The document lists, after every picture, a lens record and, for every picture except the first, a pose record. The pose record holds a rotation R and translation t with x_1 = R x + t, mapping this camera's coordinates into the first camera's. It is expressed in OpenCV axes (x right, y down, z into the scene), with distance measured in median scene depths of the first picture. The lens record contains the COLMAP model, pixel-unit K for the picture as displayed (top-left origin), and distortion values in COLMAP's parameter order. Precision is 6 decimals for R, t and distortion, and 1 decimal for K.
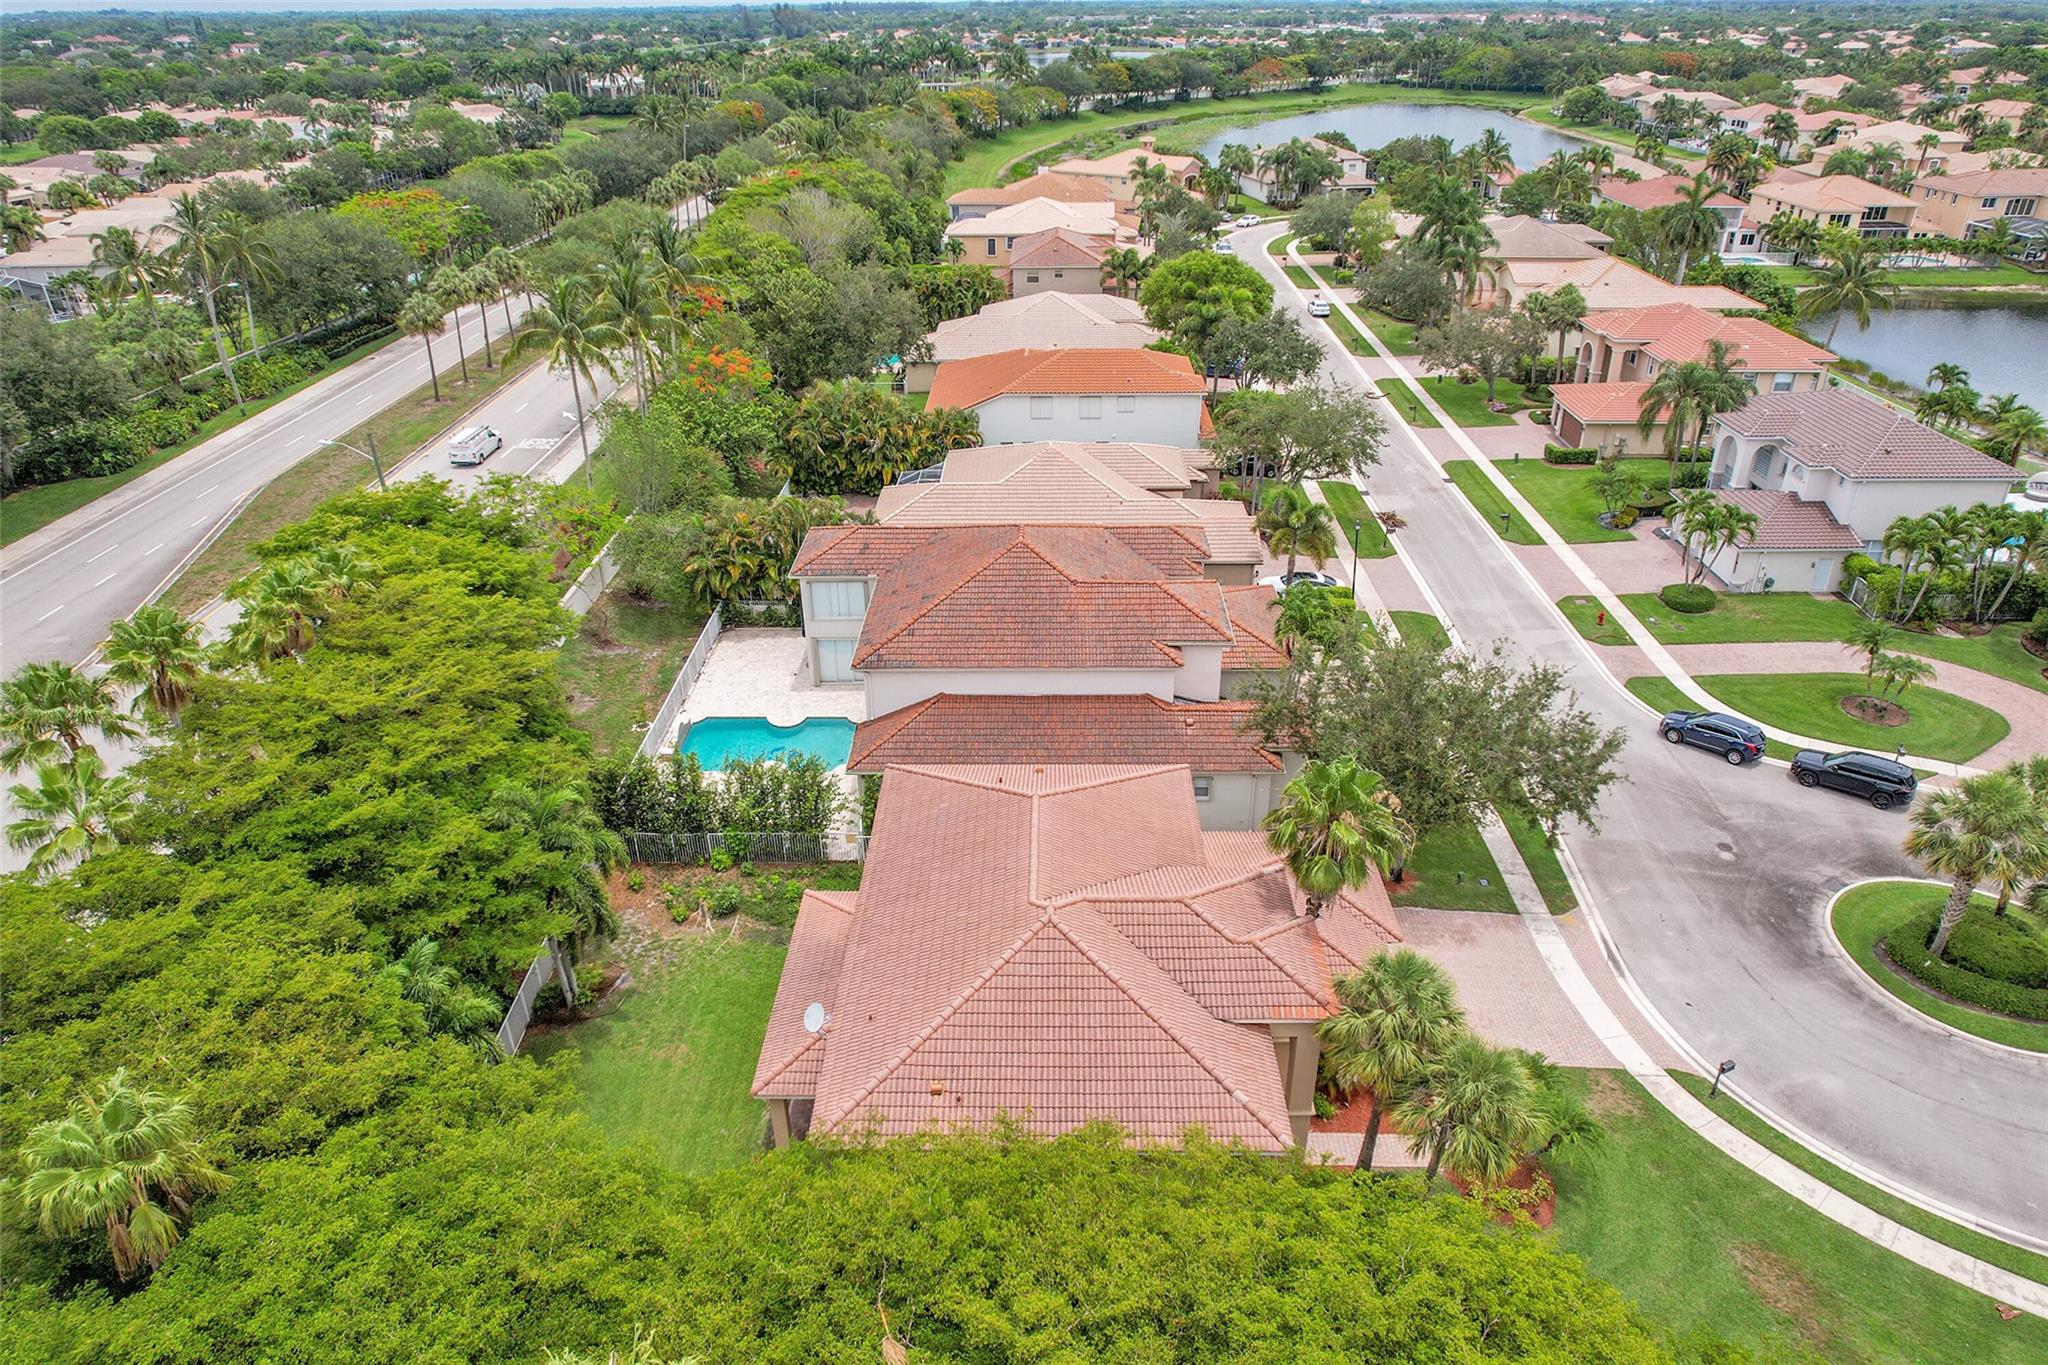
lens RADIAL K [[1304.3, 0, 1033.7], [0, 1304.3, 681.5], [0, 0, 1]] dist [-0.069229, 0.063614]
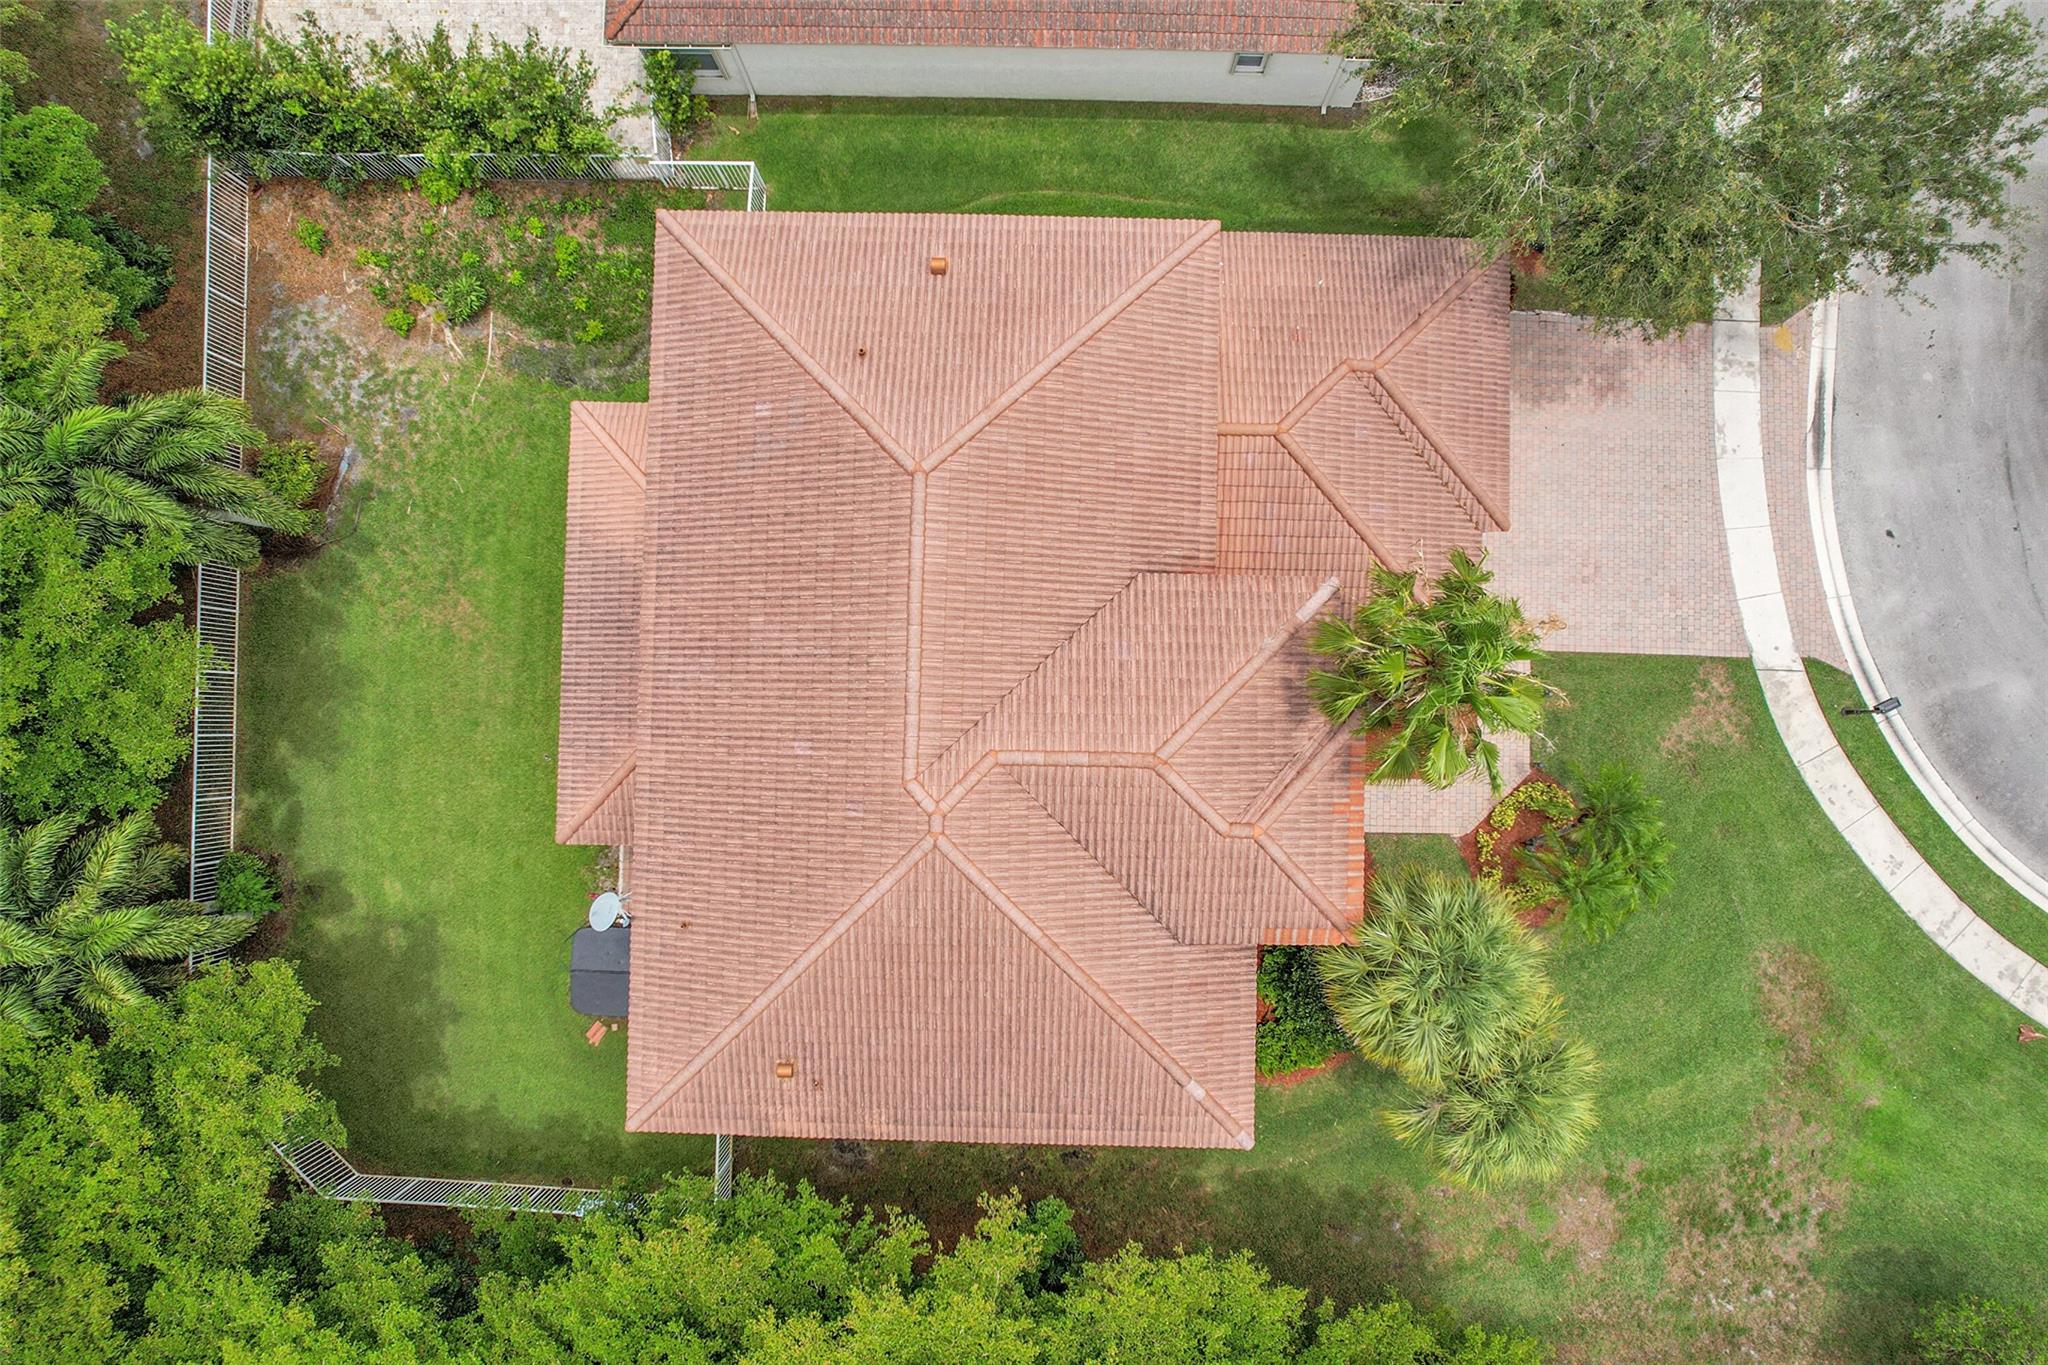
lens RADIAL K [[1304.3, 0, 1033.7], [0, 1304.3, 681.5], [0, 0, 1]] dist [-0.069229, 0.063614]
pose [[0.999959, 0.008982, 0.000849, 0.024114], [-0.005244, 0.502145, 0.864767, -0.164223], [0.007341, -0.864737, 0.502172, 0.308874]]
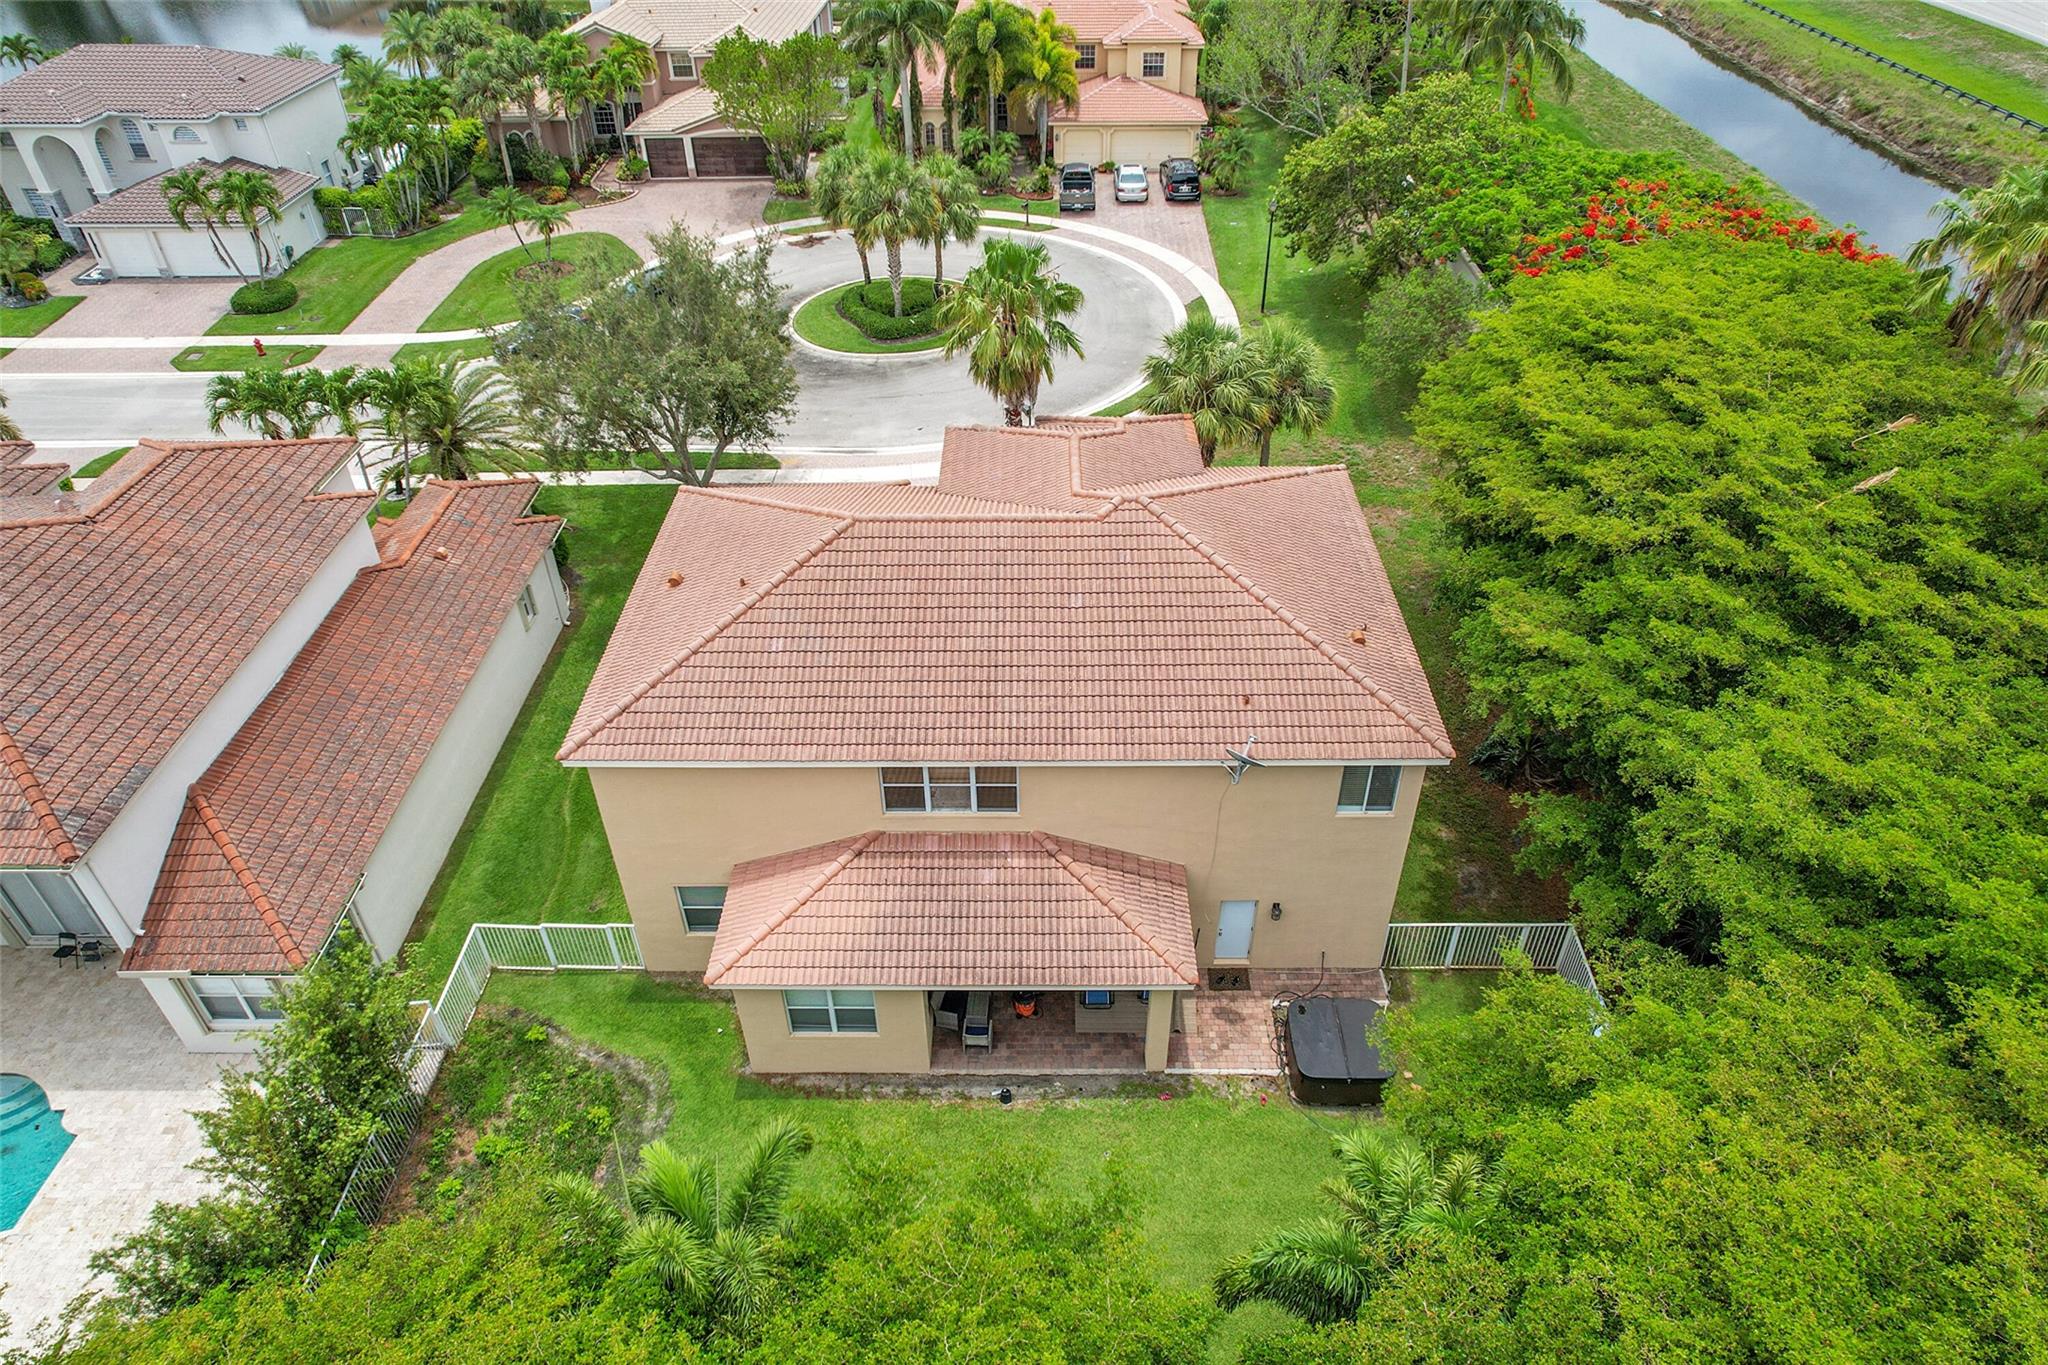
lens RADIAL K [[1304.3, 0, 1033.7], [0, 1304.3, 681.5], [0, 0, 1]] dist [-0.069229, 0.063614]
pose [[-0.006106, -0.602398, 0.798172, -0.289364], [0.479086, 0.698857, 0.531108, -0.082523], [-0.877747, 0.385636, 0.284333, 0.358356]]
